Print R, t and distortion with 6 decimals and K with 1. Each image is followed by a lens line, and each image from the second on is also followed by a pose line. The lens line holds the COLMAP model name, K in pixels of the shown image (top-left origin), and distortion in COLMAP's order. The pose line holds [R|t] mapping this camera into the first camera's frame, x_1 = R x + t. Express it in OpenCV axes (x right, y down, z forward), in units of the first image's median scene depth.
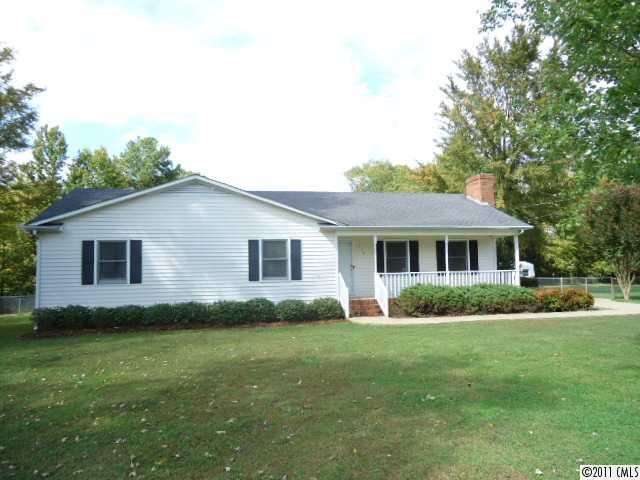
lens RADIAL K [[487.2, 0, 320.0], [0, 487.2, 240.0], [0, 0, 1]] dist [-0.046763, 0.001127]
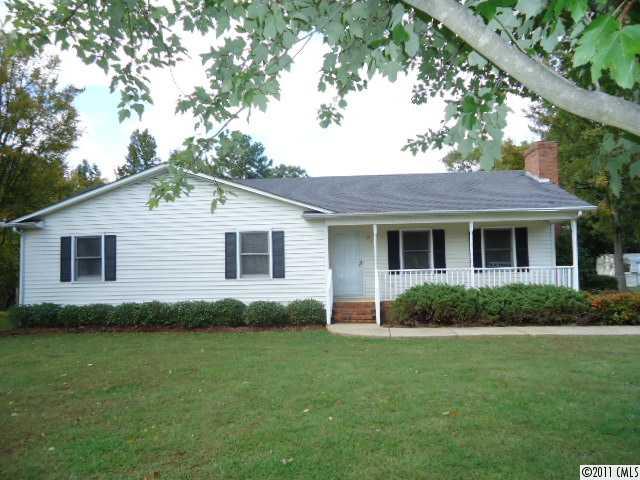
lens RADIAL K [[487.2, 0, 320.0], [0, 487.2, 240.0], [0, 0, 1]] dist [-0.046763, 0.001127]
pose [[0.959972, -0.015579, -0.279662, 0.269915], [0.019070, 0.999770, 0.009767, 0.008363], [0.279445, -0.014709, 0.960049, 0.203449]]
